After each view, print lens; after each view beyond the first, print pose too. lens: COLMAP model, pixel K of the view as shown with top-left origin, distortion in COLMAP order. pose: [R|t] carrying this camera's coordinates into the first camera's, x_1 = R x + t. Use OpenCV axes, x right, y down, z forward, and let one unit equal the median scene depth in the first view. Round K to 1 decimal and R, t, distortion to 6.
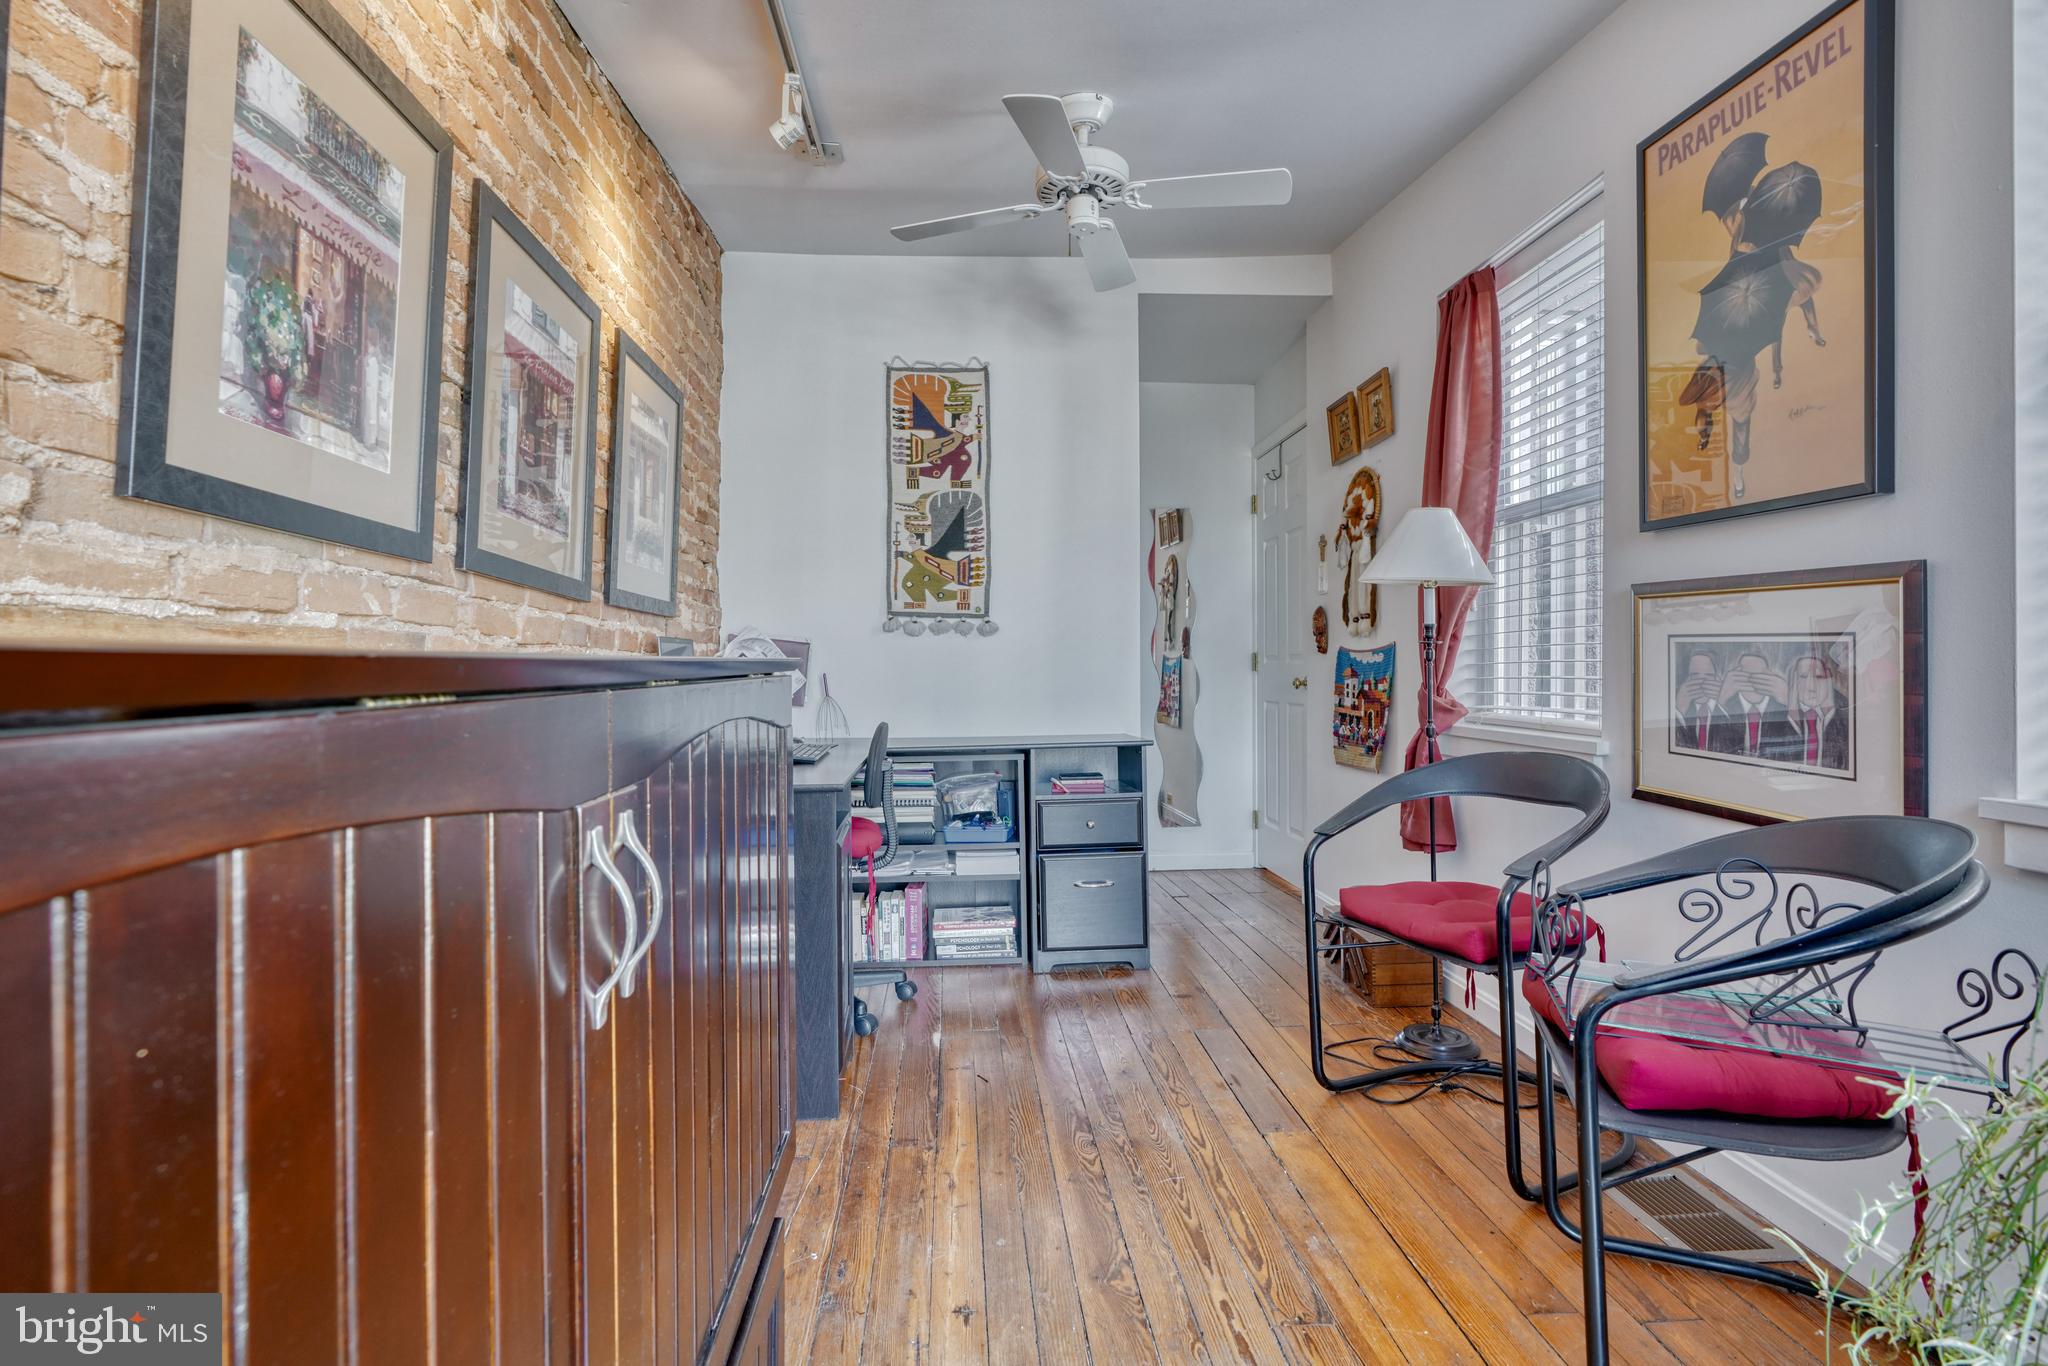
lens RADIAL K [[1009.2, 0, 1023.3], [0, 1009.2, 668.0], [0, 0, 1]] dist [0.000074, 0.000008]
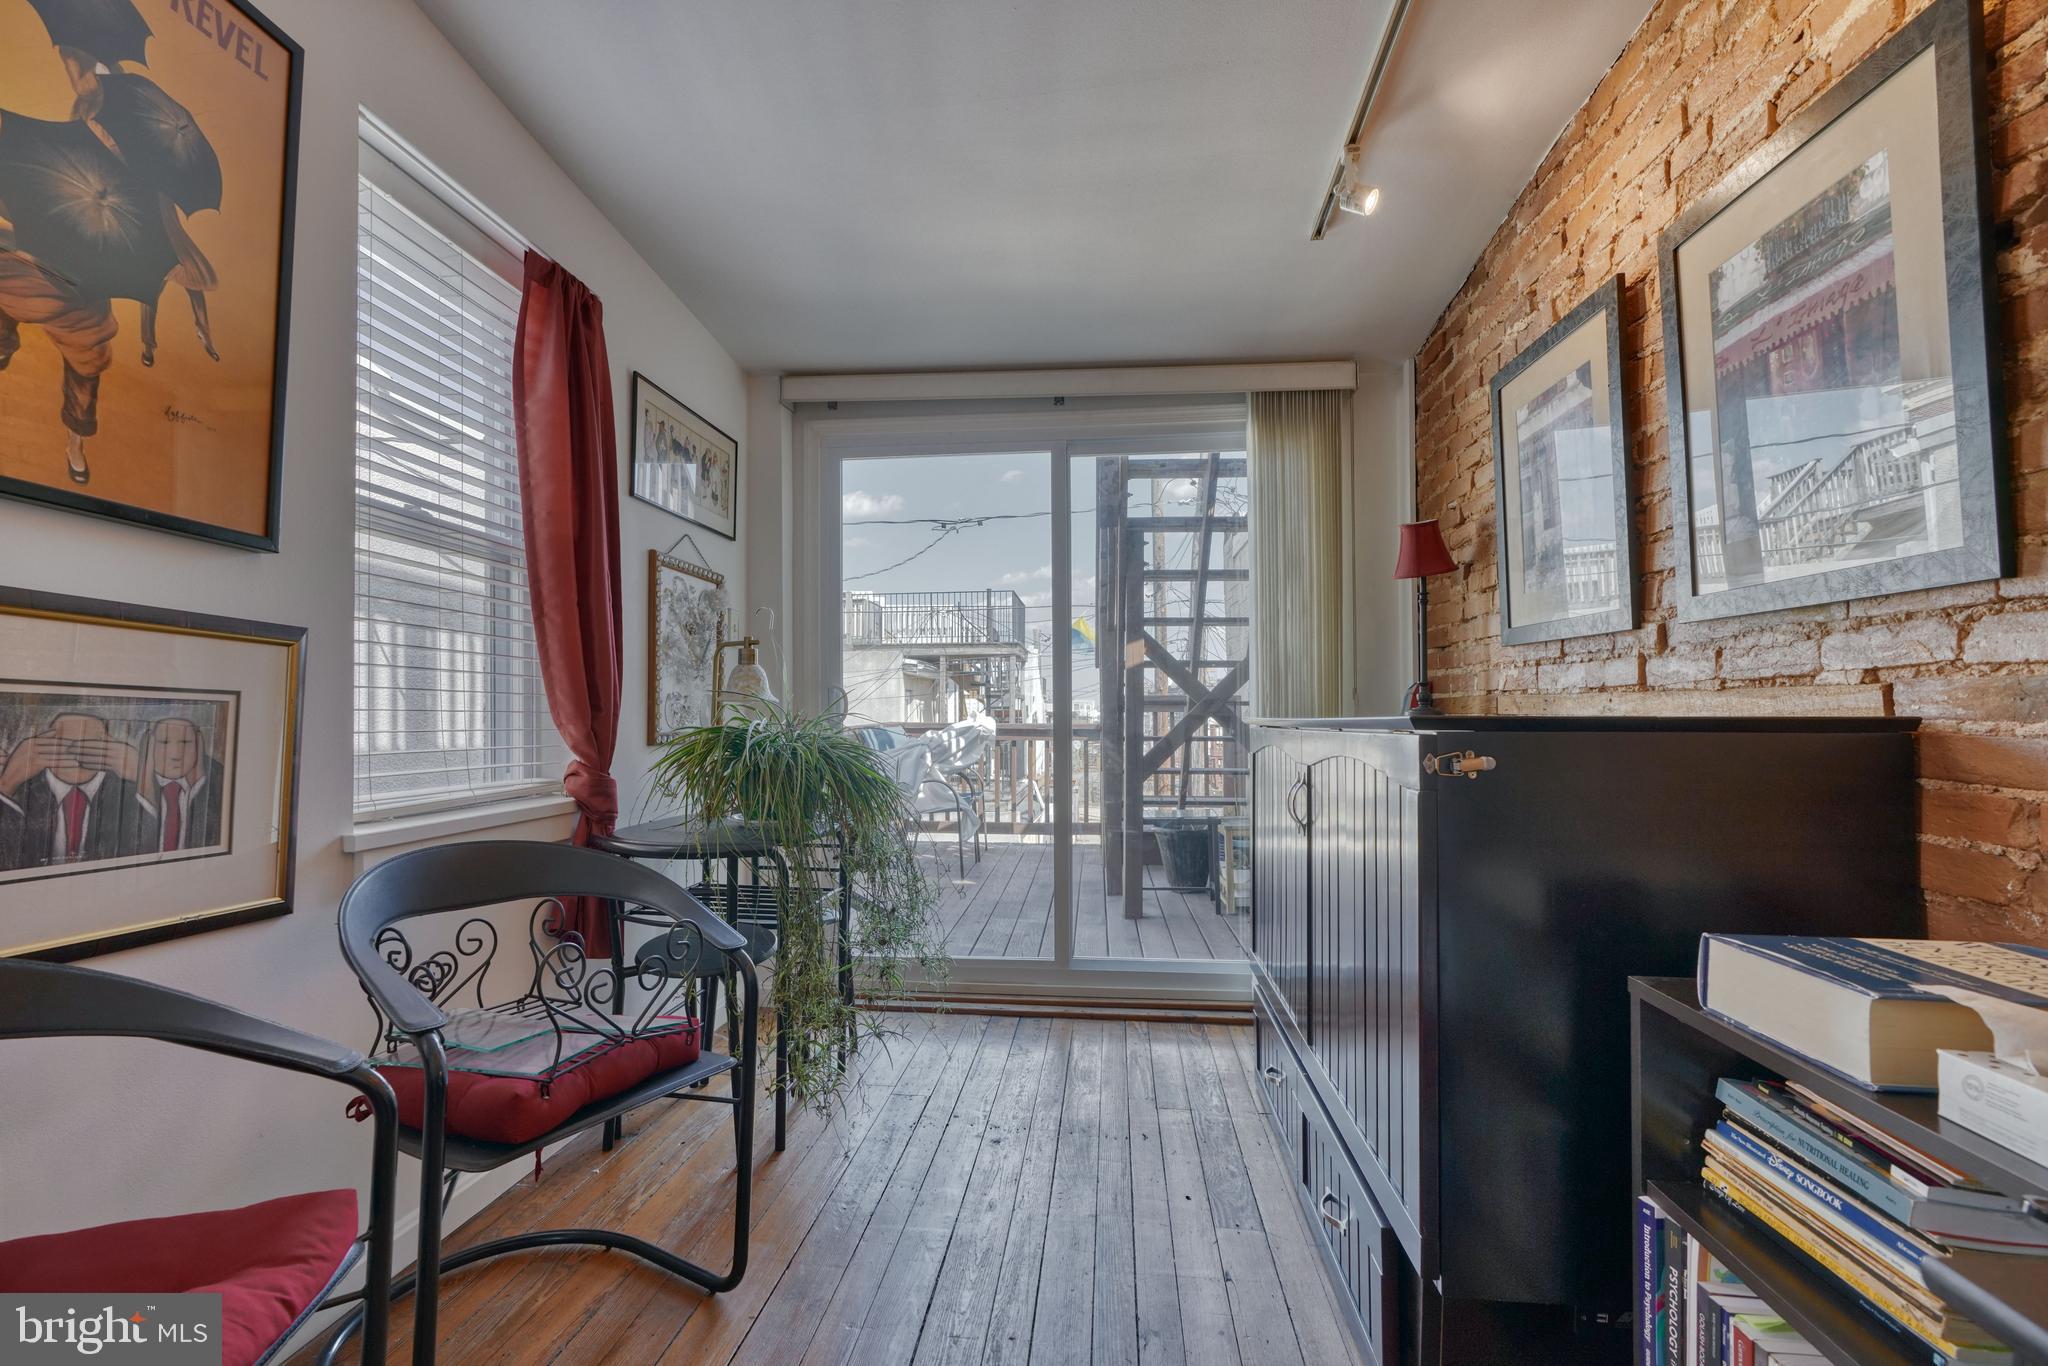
lens RADIAL K [[931.1, 0, 1008.7], [0, 931.1, 681.4], [0, 0, 1]] dist [-0.000396, 0.000545]
pose [[-0.984038, 0.010260, 0.177663, -0.019342], [0.003575, 0.999275, -0.037910, -0.009330], [-0.177923, -0.036670, -0.983361, 1.627934]]
